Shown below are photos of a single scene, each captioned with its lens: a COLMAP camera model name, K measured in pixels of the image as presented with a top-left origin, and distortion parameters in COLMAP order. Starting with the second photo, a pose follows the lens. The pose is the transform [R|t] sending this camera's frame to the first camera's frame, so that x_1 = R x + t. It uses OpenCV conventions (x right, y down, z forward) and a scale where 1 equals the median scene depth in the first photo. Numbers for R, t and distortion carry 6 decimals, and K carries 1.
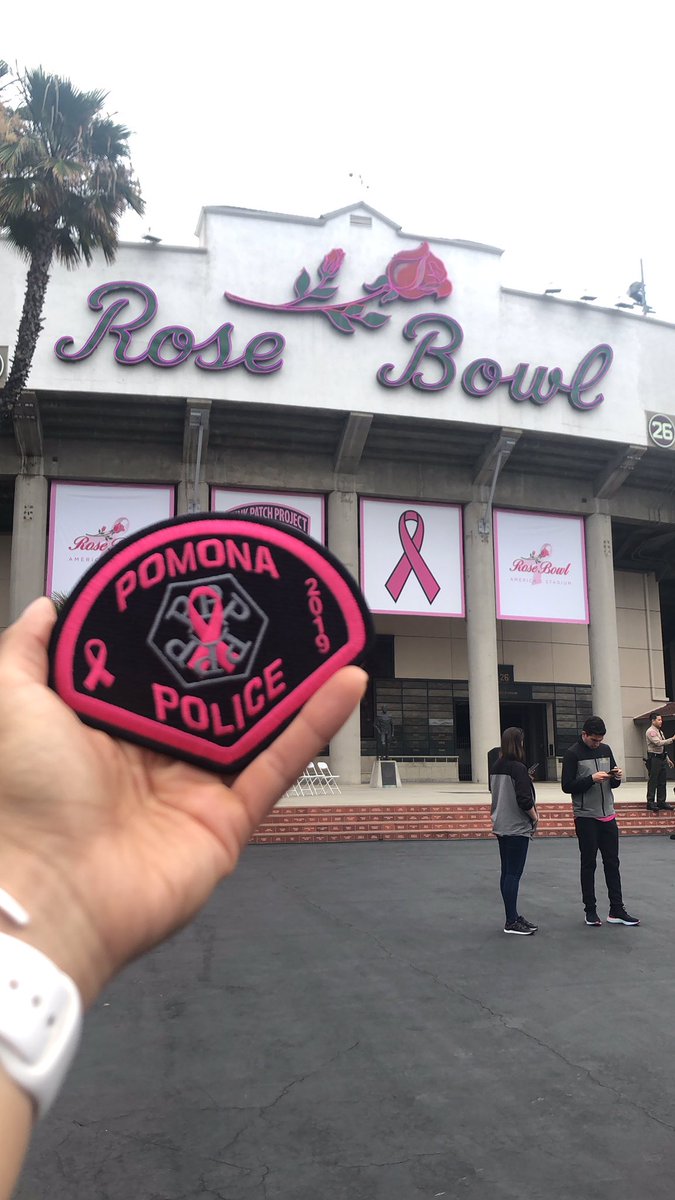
lens RADIAL K [[991.1, 0, 342.8], [0, 991.1, 591.0], [0, 0, 1]] dist [0.094394, -0.009231]
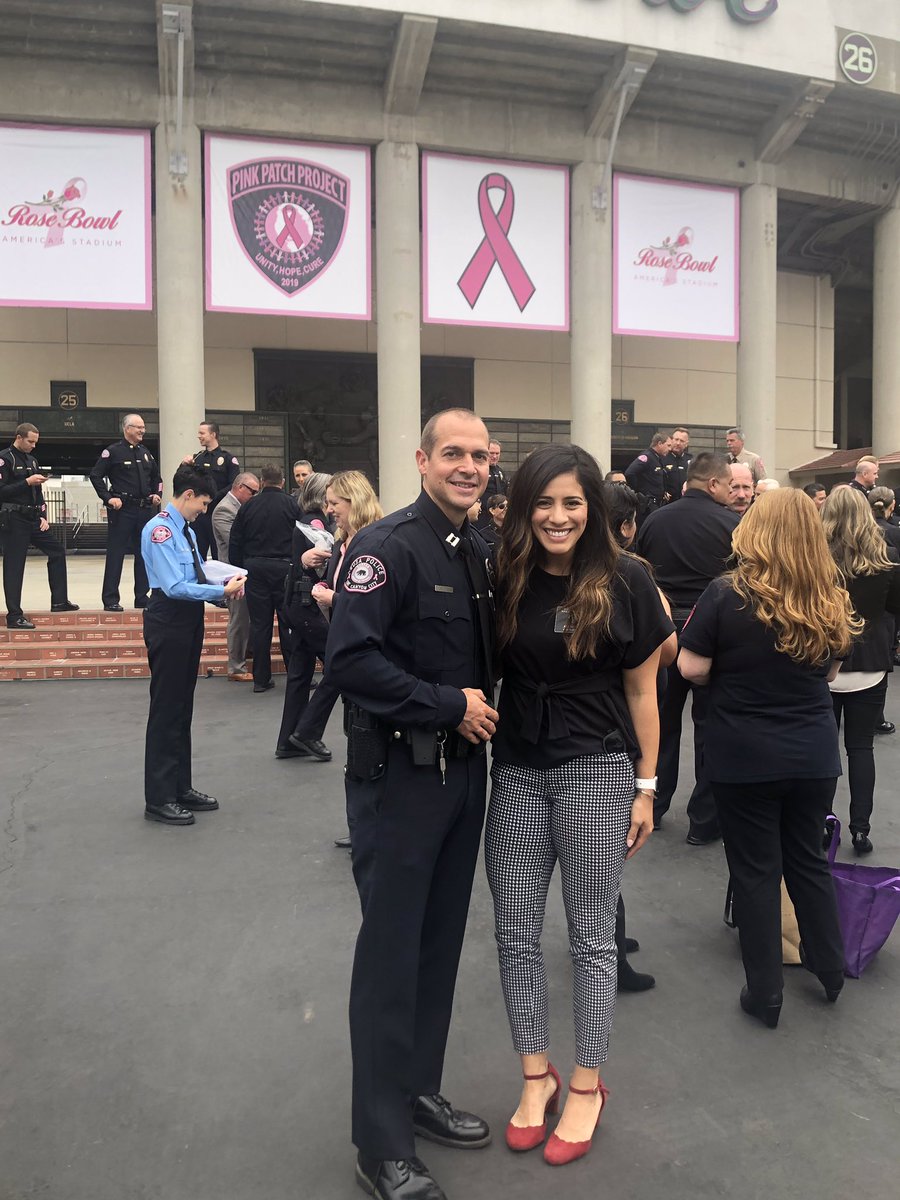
lens RADIAL K [[1195.1, 0, 459.3], [0, 1195.1, 594.0], [0, 0, 1]] dist [0.003118, 0.000000]
pose [[0.999889, 0.003335, 0.014512, 0.032306], [-0.006478, 0.974960, 0.222285, 0.021084], [-0.013407, -0.222355, 0.974874, 0.114233]]
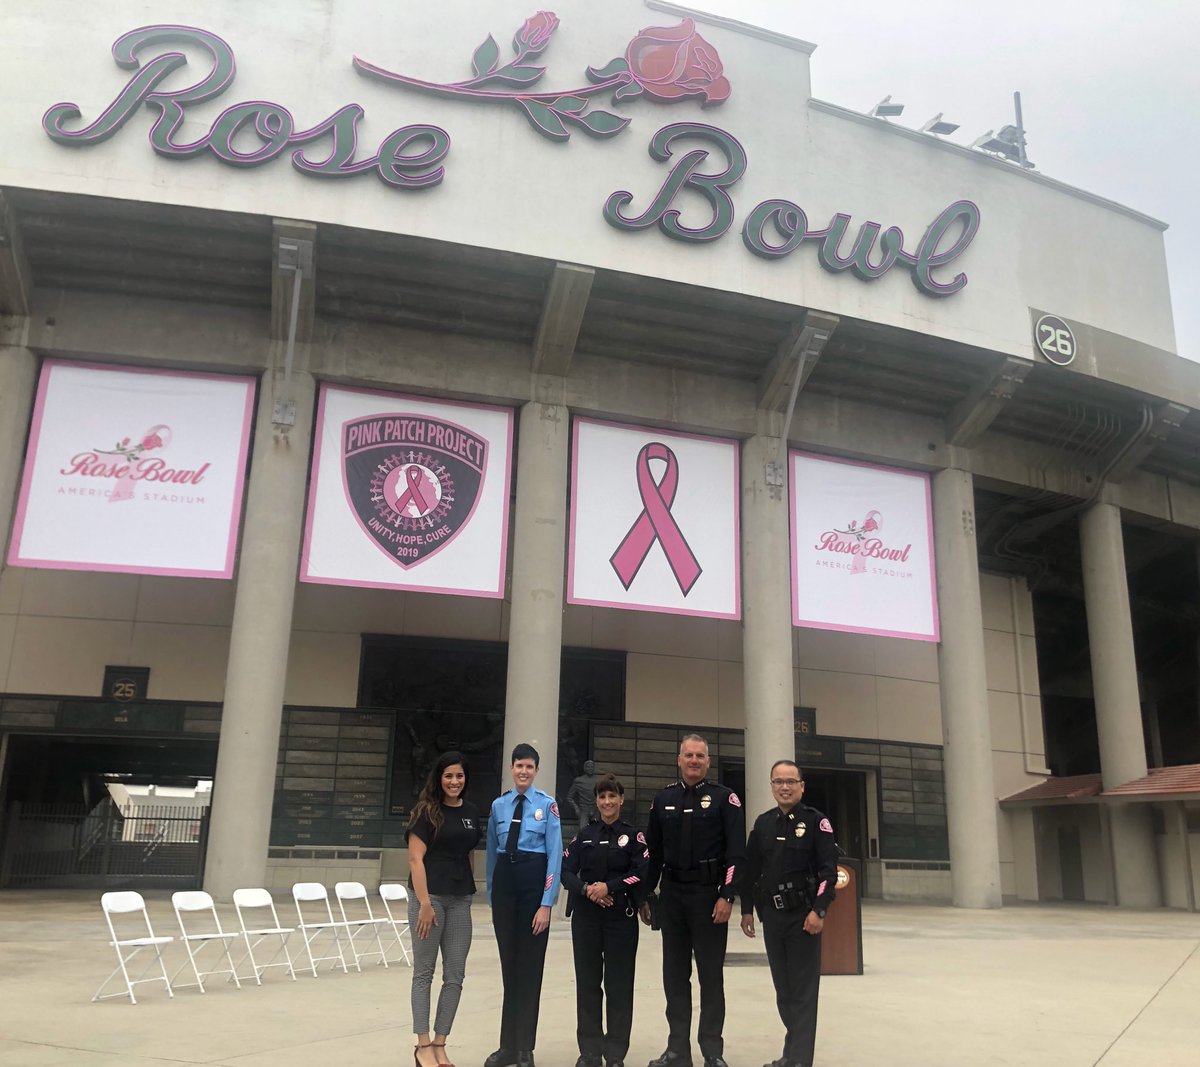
lens RADIAL K [[1114.1, 0, 620.4], [0, 1114.1, 532.1], [0, 0, 1]] dist [0.049354, 0.000000]
pose [[0.999346, 0.032982, 0.014825, 0.038366], [-0.031293, 0.994240, -0.102504, 0.045607], [-0.018120, 0.101973, 0.994622, 0.327059]]
